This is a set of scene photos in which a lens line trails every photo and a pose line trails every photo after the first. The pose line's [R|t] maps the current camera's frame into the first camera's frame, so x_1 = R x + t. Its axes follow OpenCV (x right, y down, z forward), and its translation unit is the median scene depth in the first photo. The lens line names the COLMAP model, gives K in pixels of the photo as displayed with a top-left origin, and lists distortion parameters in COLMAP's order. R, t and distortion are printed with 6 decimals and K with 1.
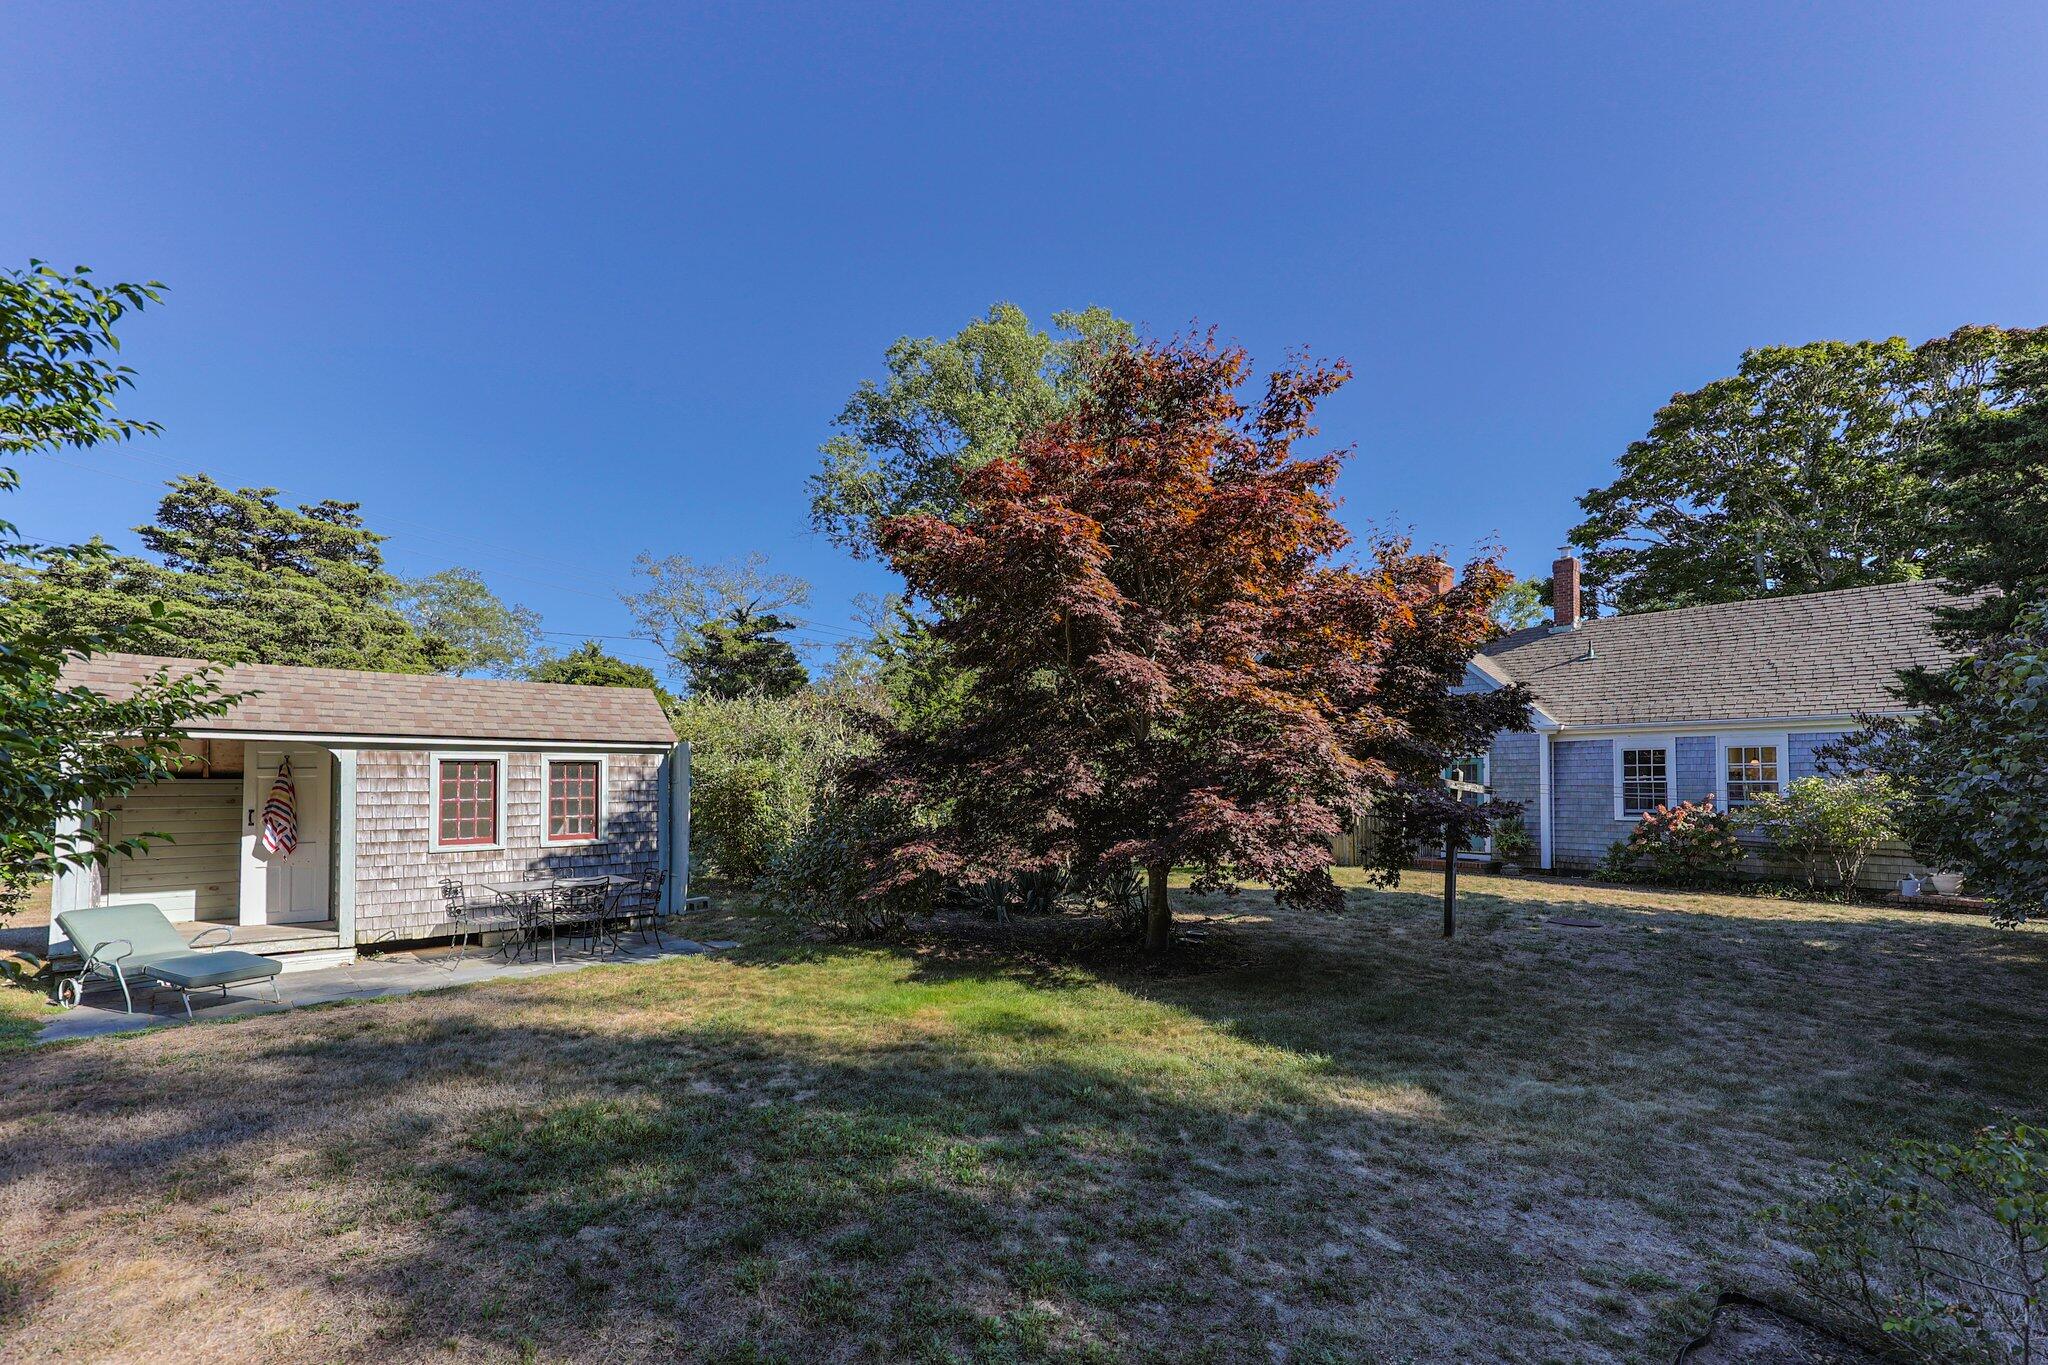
lens RADIAL K [[863.5, 0, 1012.2], [0, 863.5, 760.9], [0, 0, 1]] dist [0.018118, -0.000165]
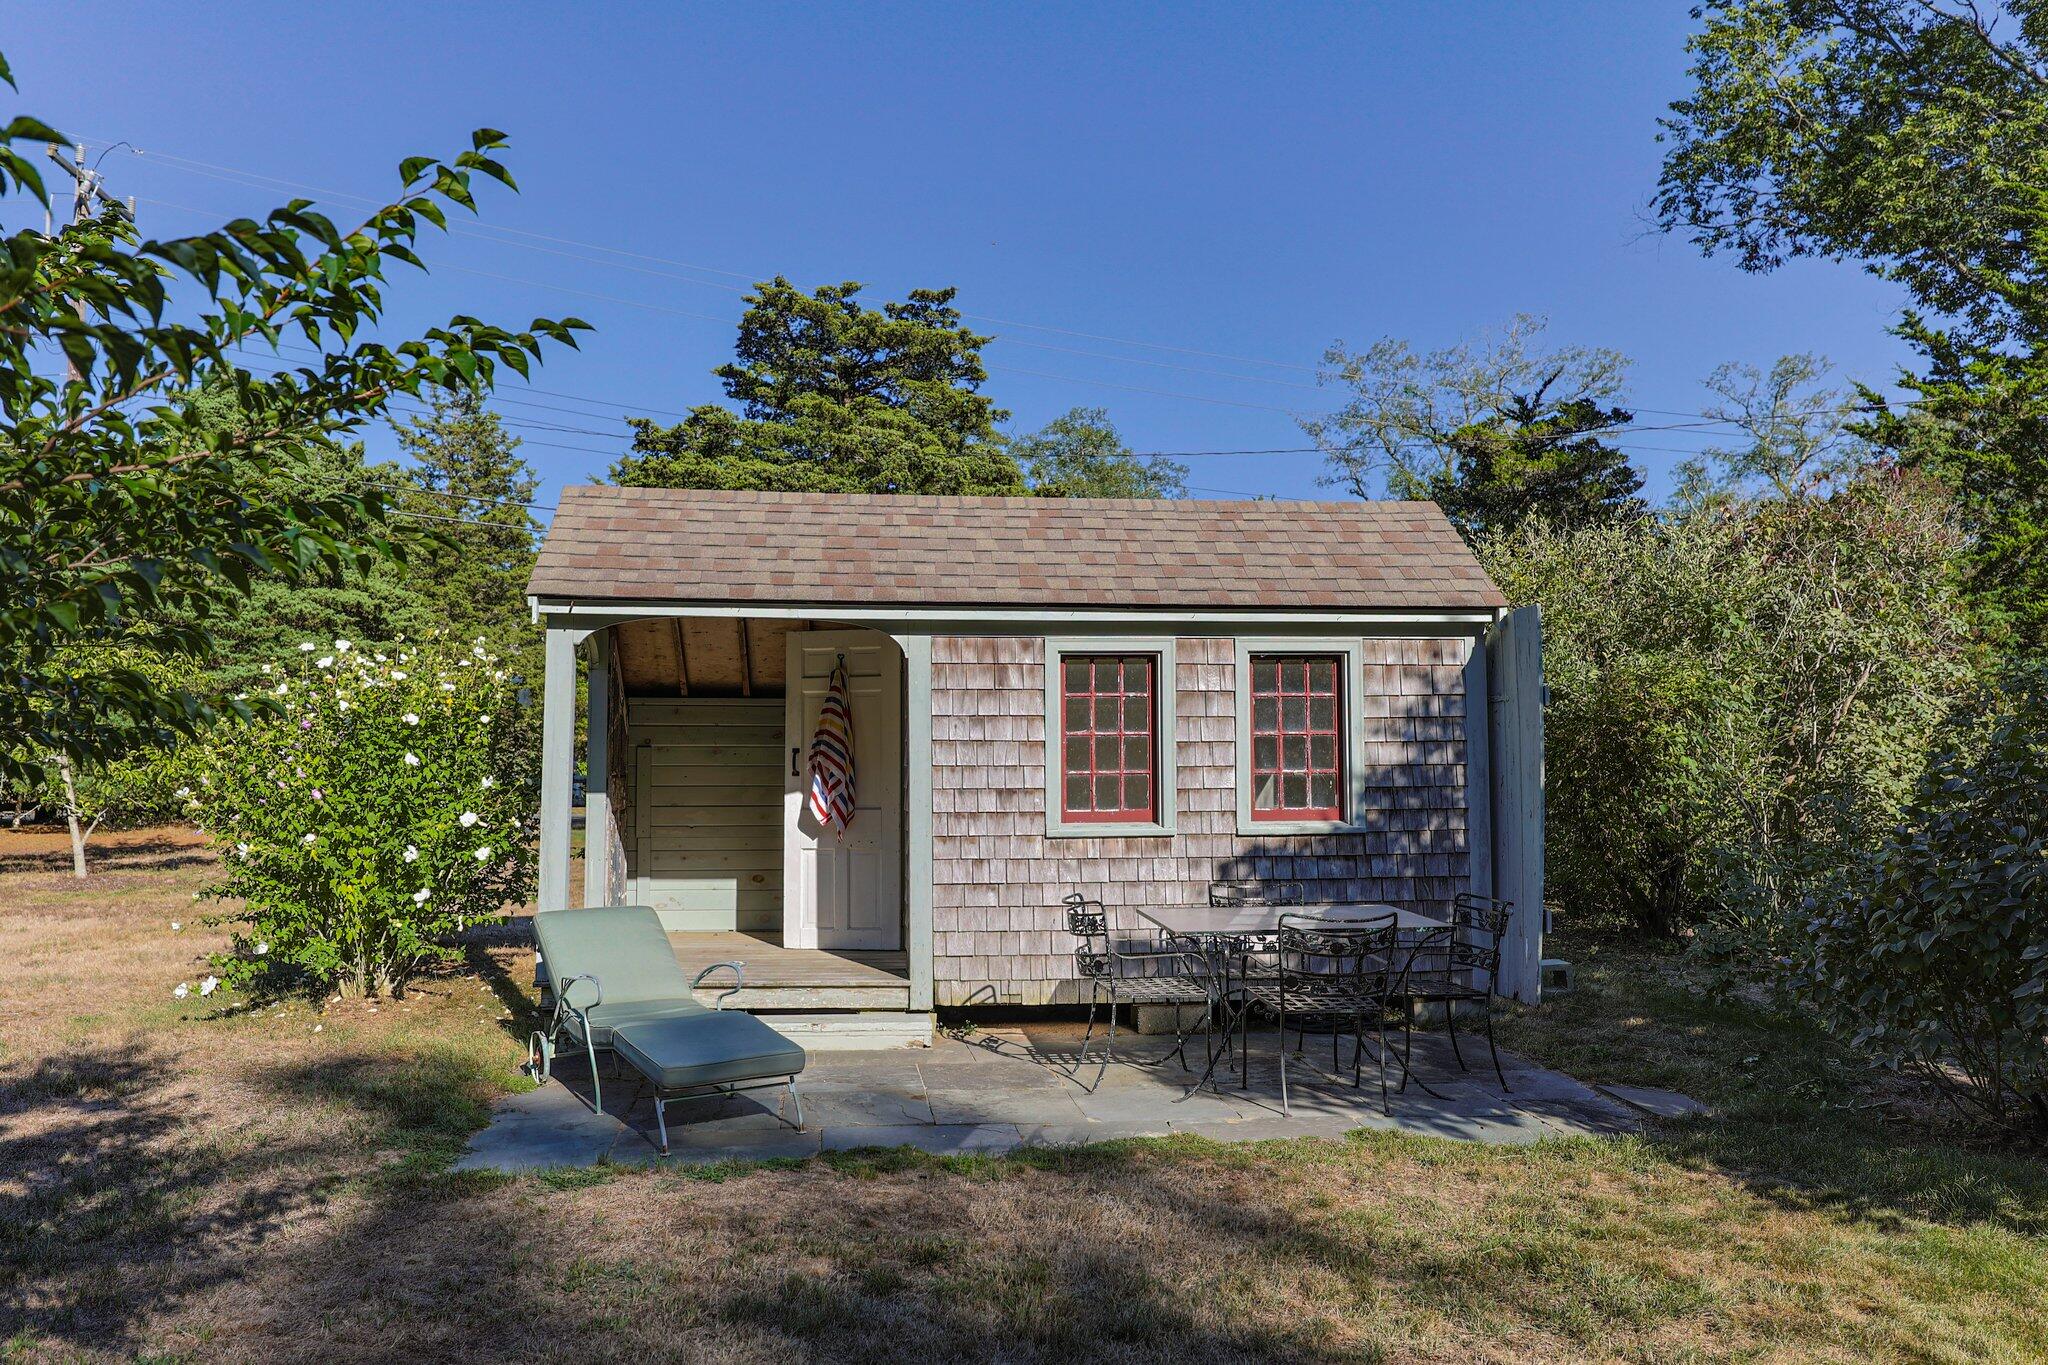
lens RADIAL K [[1493.6, 0, 1021.5], [0, 1493.6, 689.6], [0, 0, 1]] dist [0.004985, 0.000669]
pose [[0.820237, -0.014686, -0.571835, -0.163273], [0.014428, 0.999883, -0.004984, 0.021618], [0.571841, -0.004163, 0.820354, 0.248625]]
